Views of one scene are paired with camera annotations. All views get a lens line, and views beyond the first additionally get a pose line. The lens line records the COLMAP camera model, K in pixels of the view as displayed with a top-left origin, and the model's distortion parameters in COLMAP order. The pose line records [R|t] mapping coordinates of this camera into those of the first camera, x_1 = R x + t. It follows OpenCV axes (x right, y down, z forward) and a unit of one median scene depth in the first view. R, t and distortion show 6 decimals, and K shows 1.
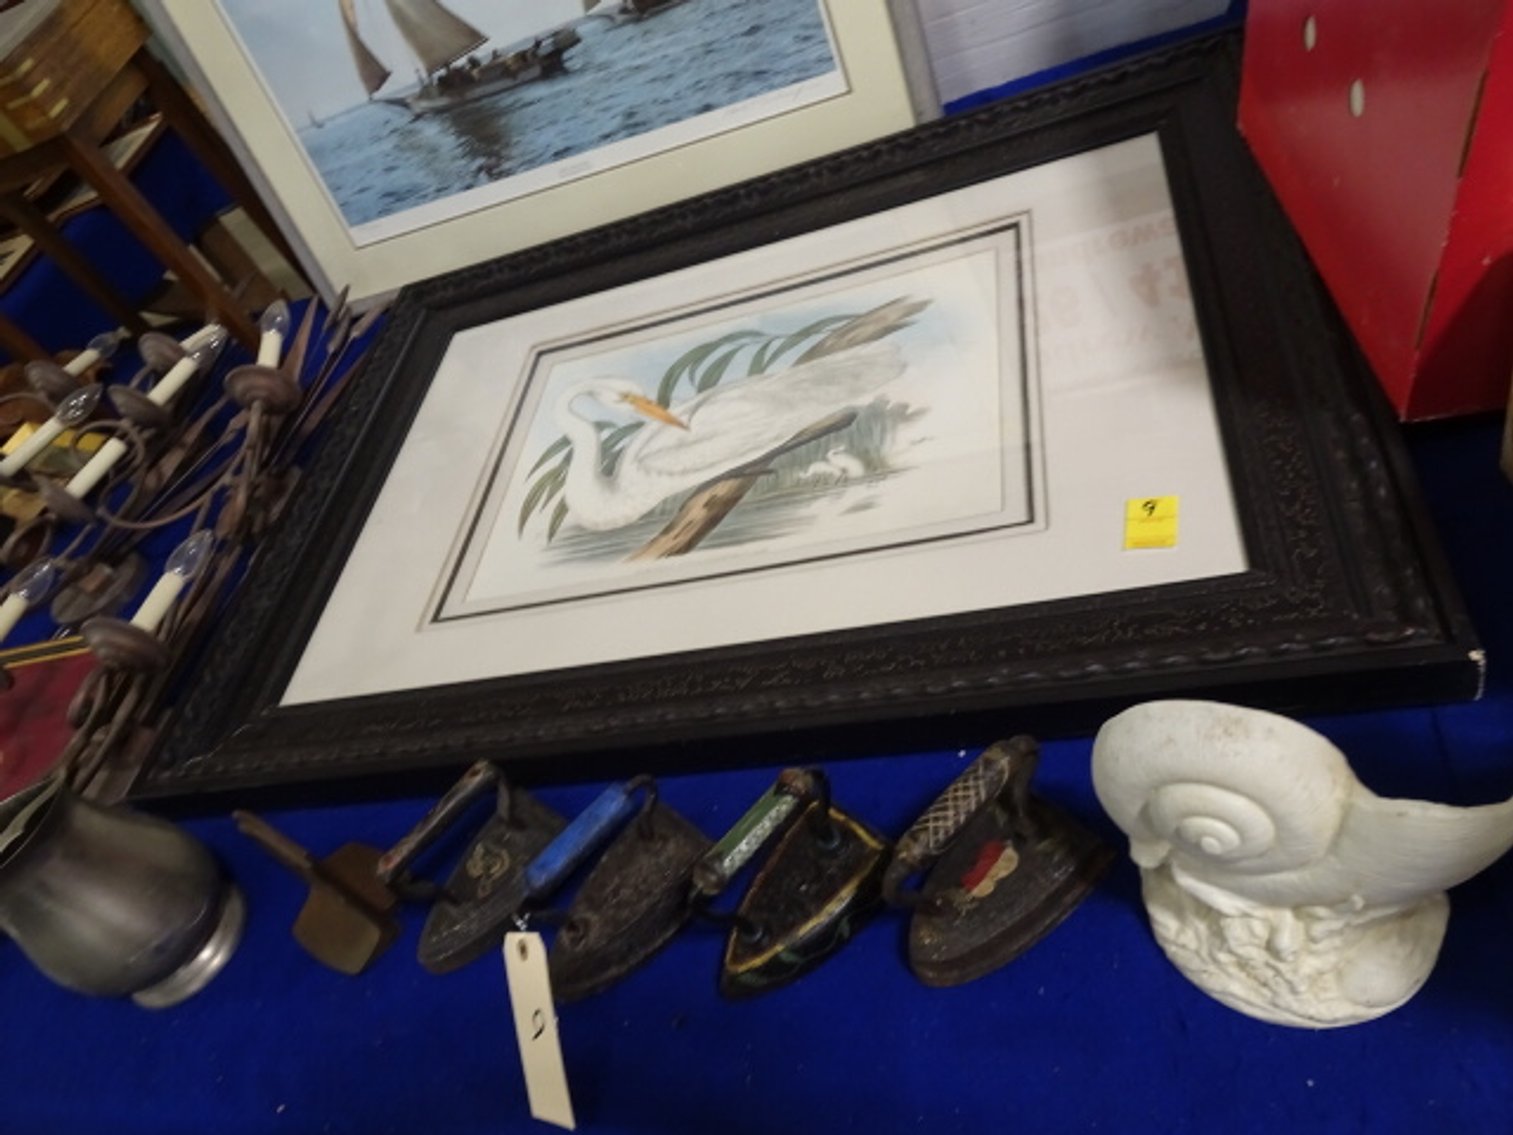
lens RADIAL K [[1079.8, 0, 758.3], [0, 1079.8, 568.1], [0, 0, 1]] dist [0.012346, -0.002167]
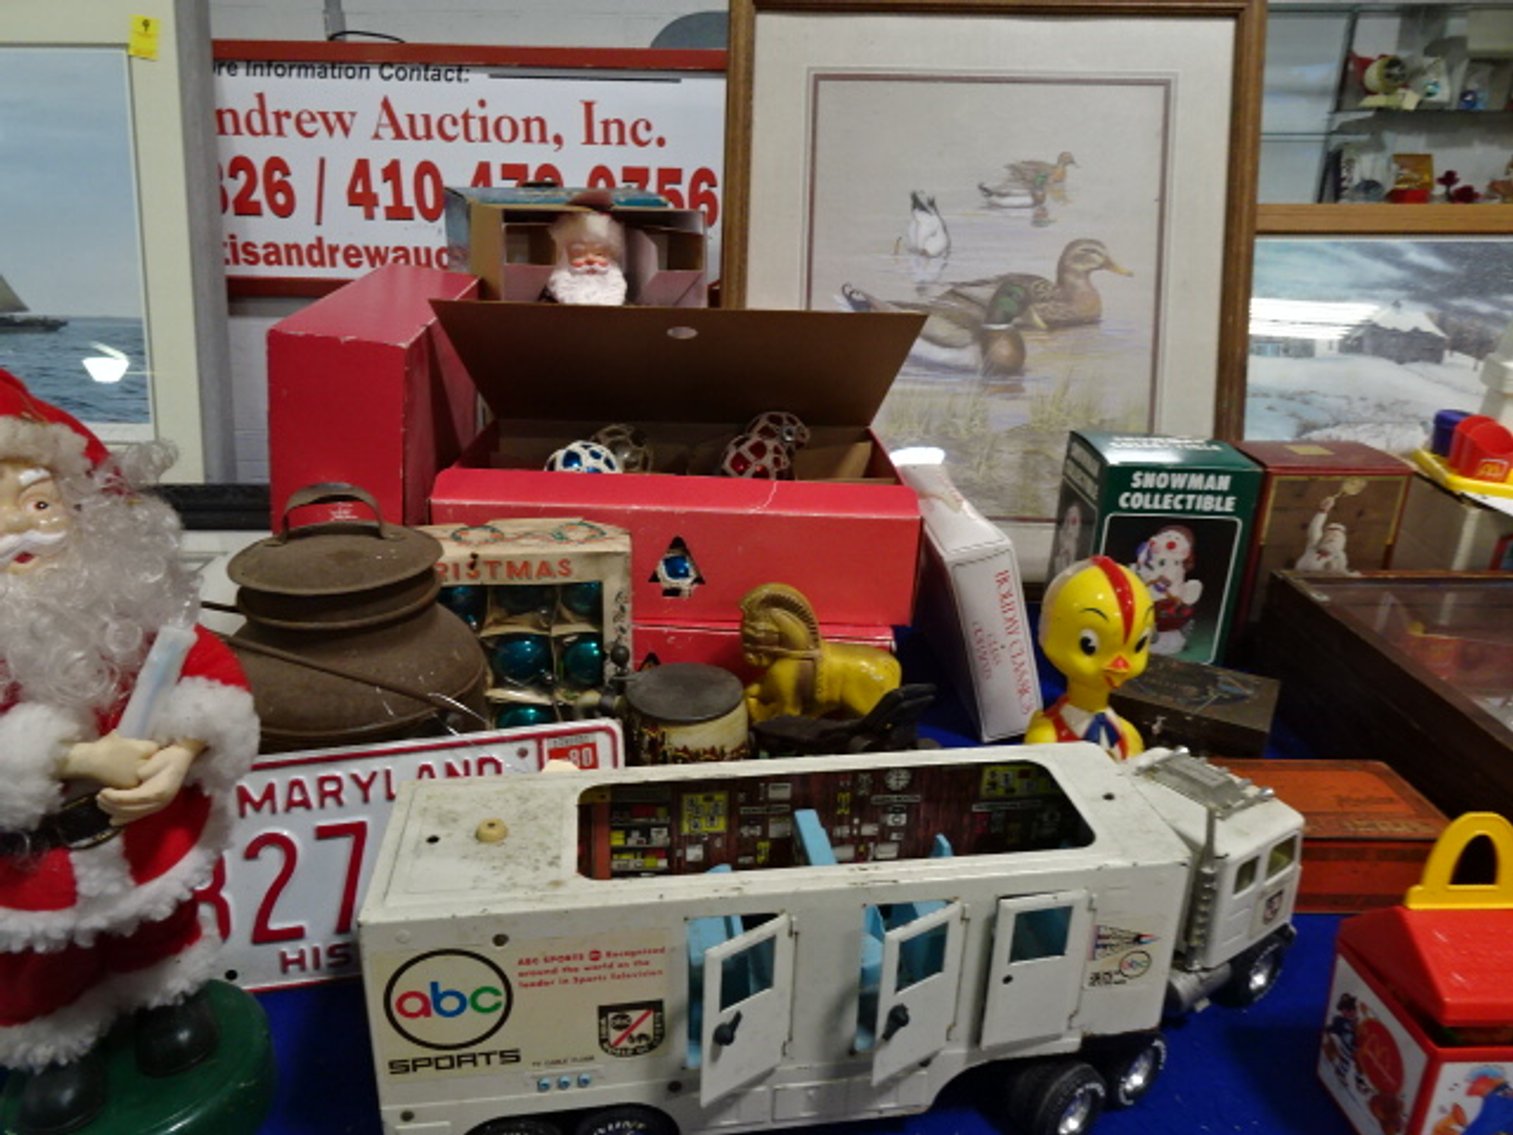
lens RADIAL K [[1079.8, 0, 755.8], [0, 1079.8, 564.1], [0, 0, 1]] dist [0.012346, -0.002167]
pose [[0.912508, 0.315362, 0.260530, 0.434313], [-0.155271, 0.856268, -0.492642, 0.163419], [-0.378444, 0.409087, 0.830318, -0.188153]]
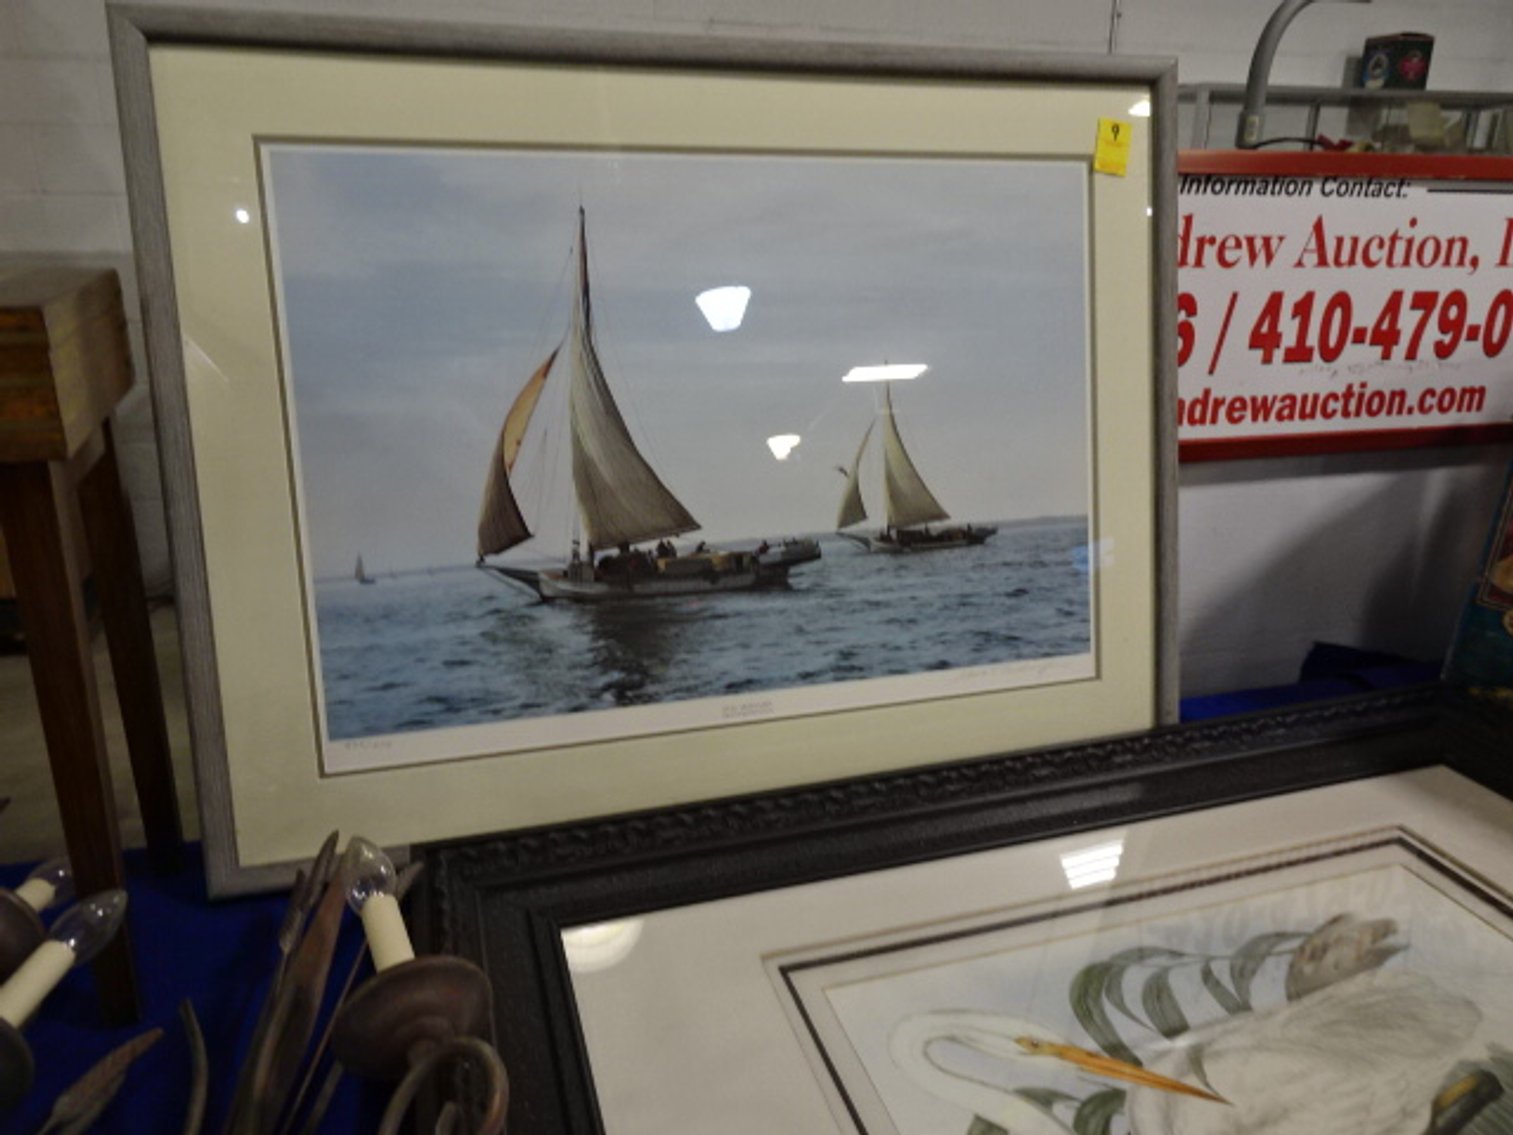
lens RADIAL K [[1079.8, 0, 766.8], [0, 1079.8, 564.6], [0, 0, 1]] dist [0.012346, -0.002167]
pose [[0.835014, 0.237723, 0.496226, -0.624125], [0.086097, 0.834294, -0.544556, -0.063760], [-0.543451, 0.497435, 0.676180, 0.527778]]
